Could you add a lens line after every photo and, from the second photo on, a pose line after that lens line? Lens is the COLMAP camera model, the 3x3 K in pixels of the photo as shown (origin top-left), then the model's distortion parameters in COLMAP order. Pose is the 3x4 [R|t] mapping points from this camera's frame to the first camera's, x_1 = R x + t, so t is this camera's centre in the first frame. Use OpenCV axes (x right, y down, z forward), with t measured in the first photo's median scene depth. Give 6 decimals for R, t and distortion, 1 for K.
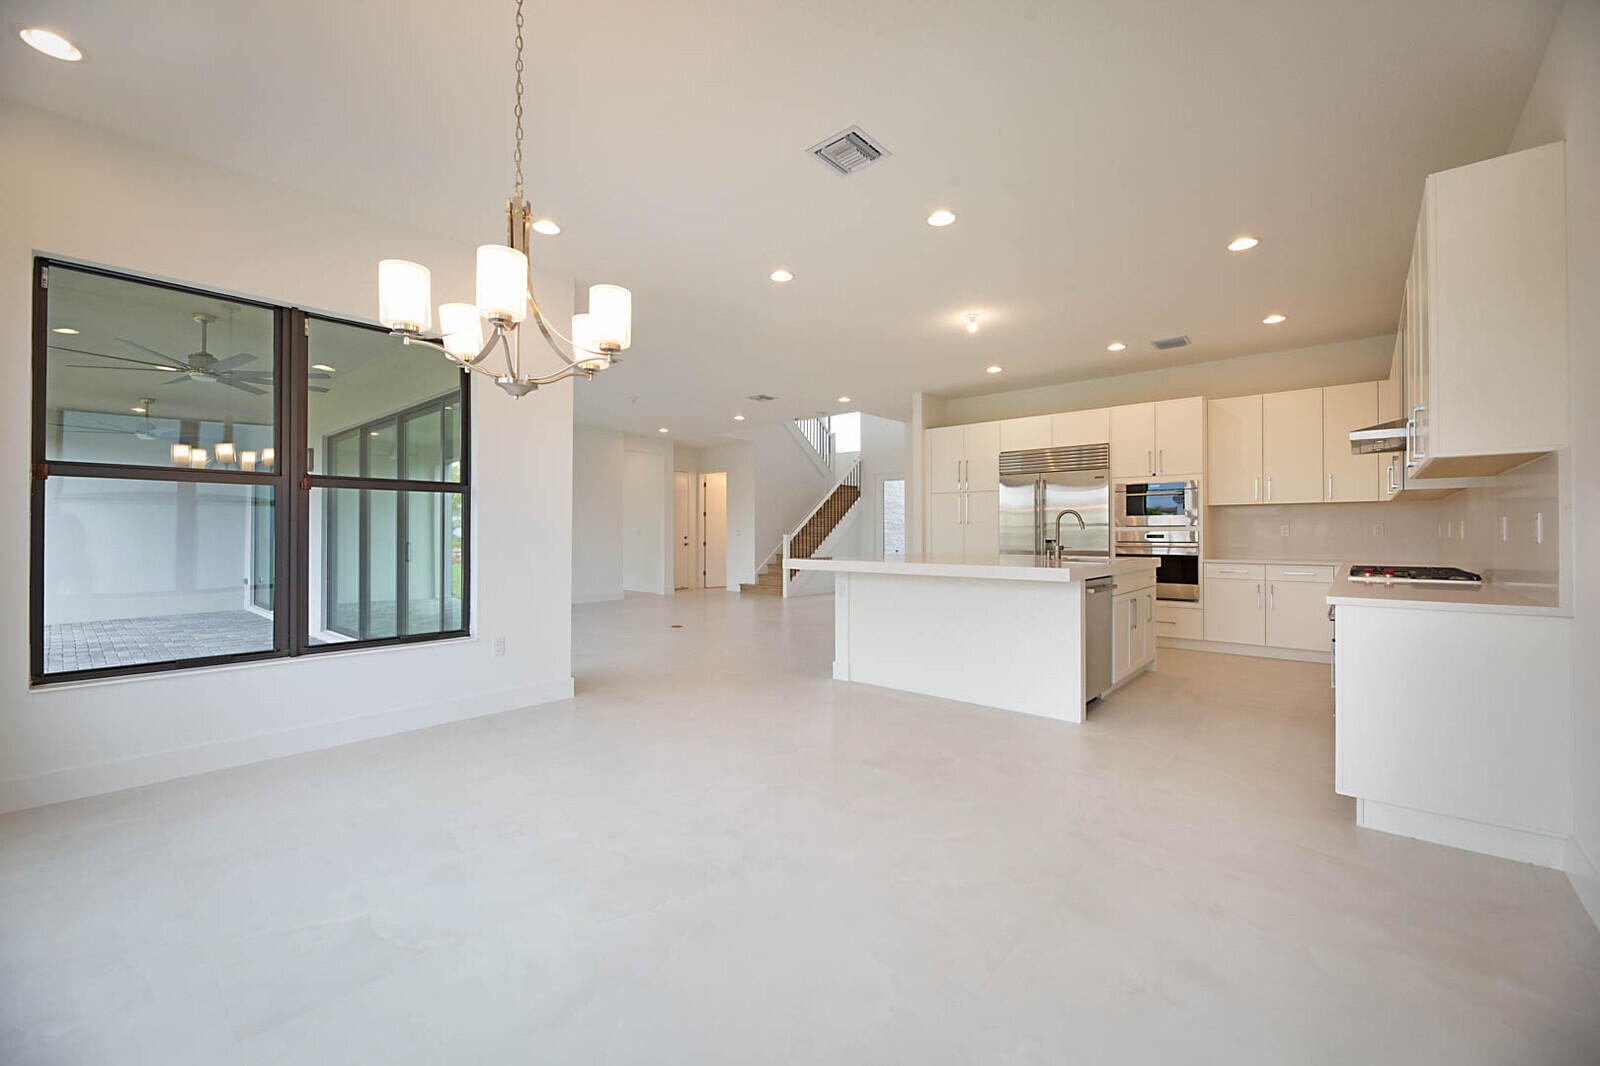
lens RADIAL K [[646.0, 0, 800.0], [0, 646.0, 533.0], [0, 0, 1]] dist [-0.000045, -0.000136]
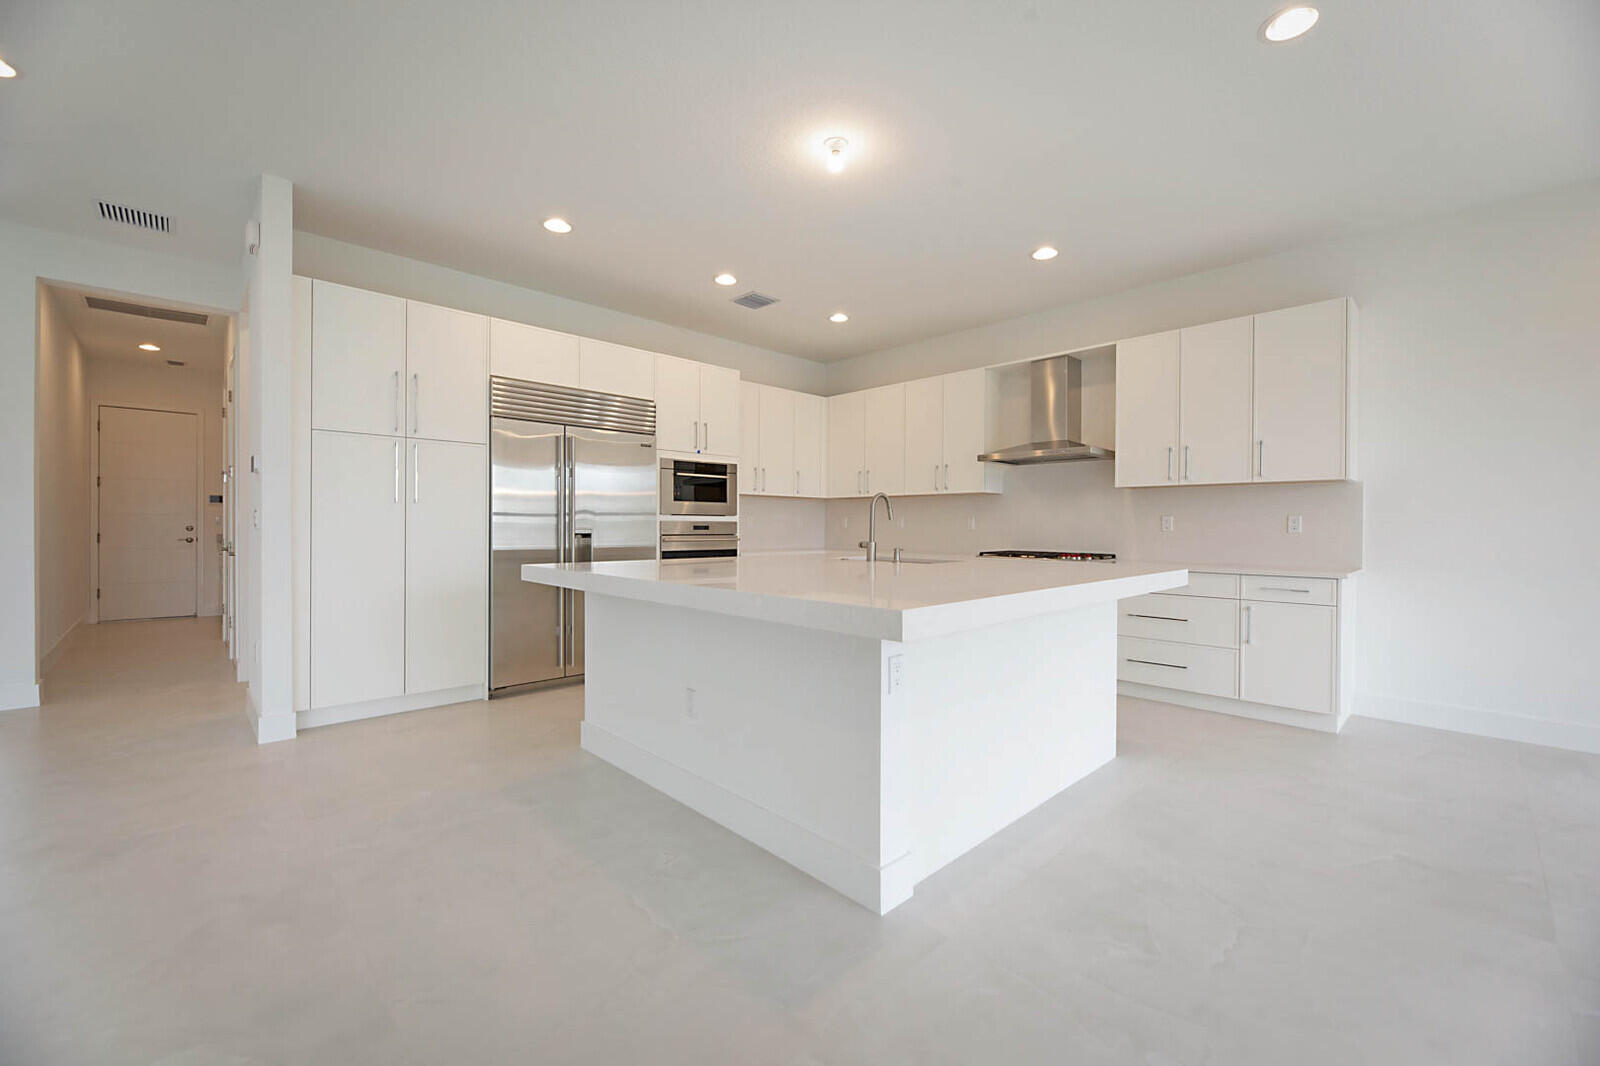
lens RADIAL K [[646.0, 0, 800.0], [0, 646.0, 533.0], [0, 0, 1]] dist [-0.000045, -0.000136]
pose [[0.089788, -0.014021, 0.995862, -0.249450], [-0.010078, 0.999837, 0.014986, -0.001297], [-0.995910, -0.011382, 0.089632, 0.792675]]
